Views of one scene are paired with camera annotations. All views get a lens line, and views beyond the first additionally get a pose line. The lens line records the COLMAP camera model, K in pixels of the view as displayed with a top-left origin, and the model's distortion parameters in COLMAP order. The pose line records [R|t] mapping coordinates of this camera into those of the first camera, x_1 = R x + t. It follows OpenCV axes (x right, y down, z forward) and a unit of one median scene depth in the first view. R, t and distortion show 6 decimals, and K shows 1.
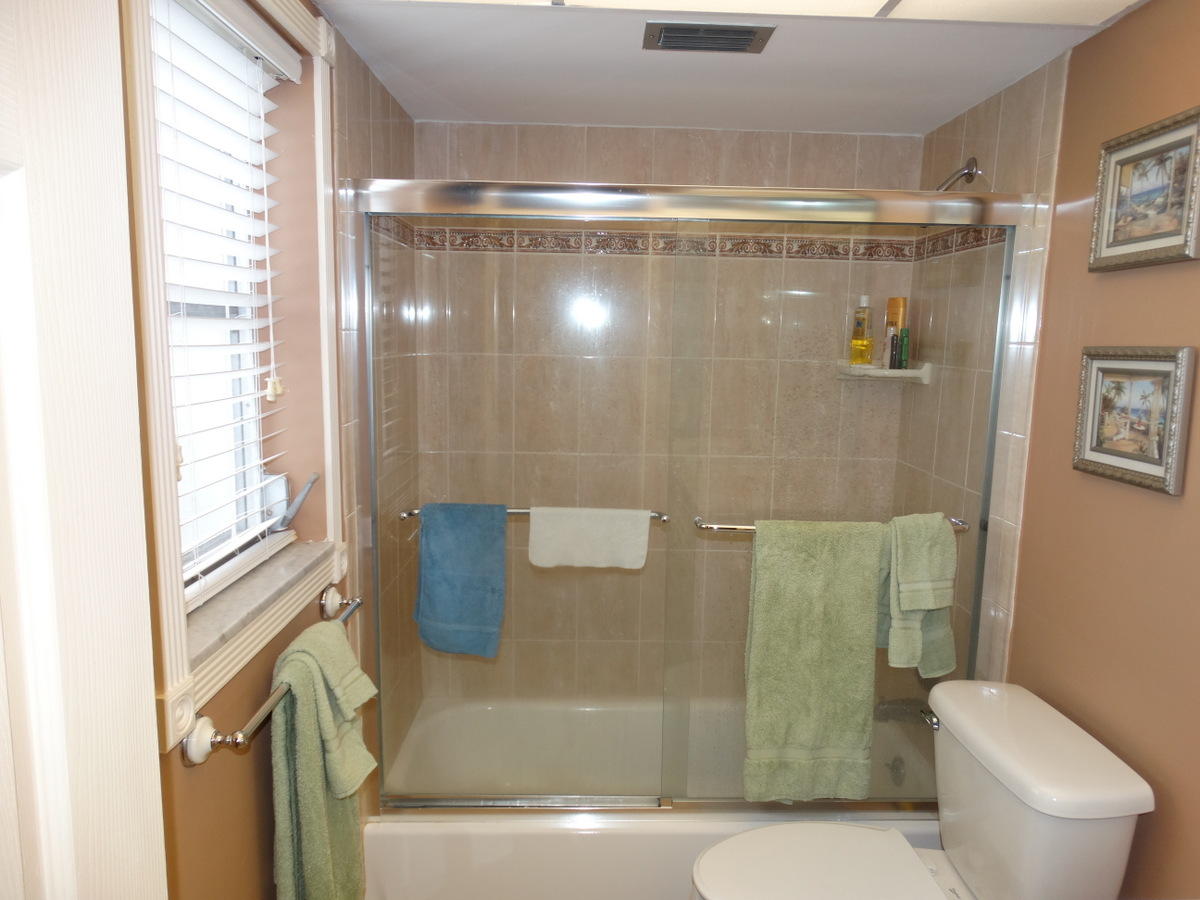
lens RADIAL K [[861.9, 0, 602.5], [0, 861.9, 448.3], [0, 0, 1]] dist [0.010541, -0.001461]
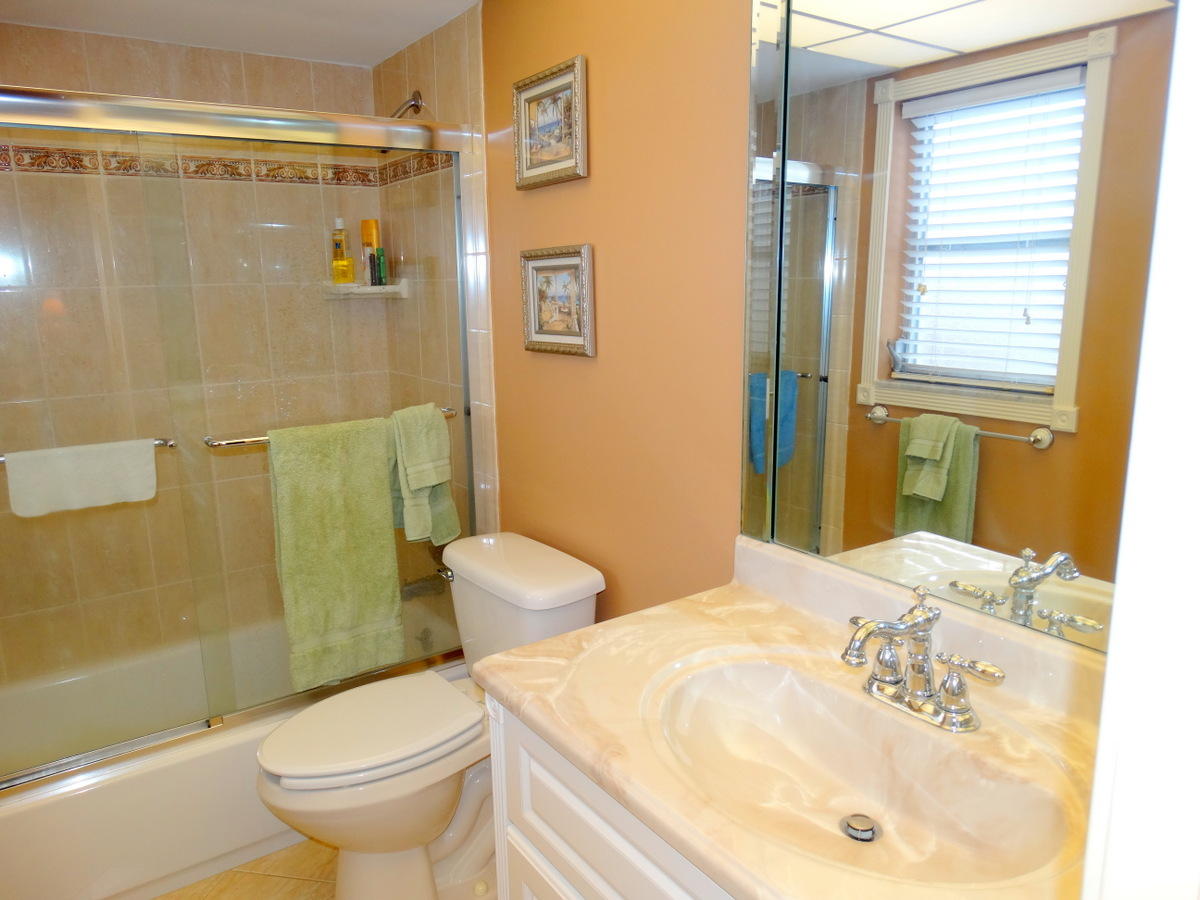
lens RADIAL K [[861.9, 0, 596.1], [0, 861.9, 455.6], [0, 0, 1]] dist [0.010541, -0.001461]
pose [[0.837990, -0.148876, 0.524984, -0.043086], [0.111998, 0.988506, 0.101550, 0.051240], [-0.534068, -0.026301, 0.845032, -0.101171]]
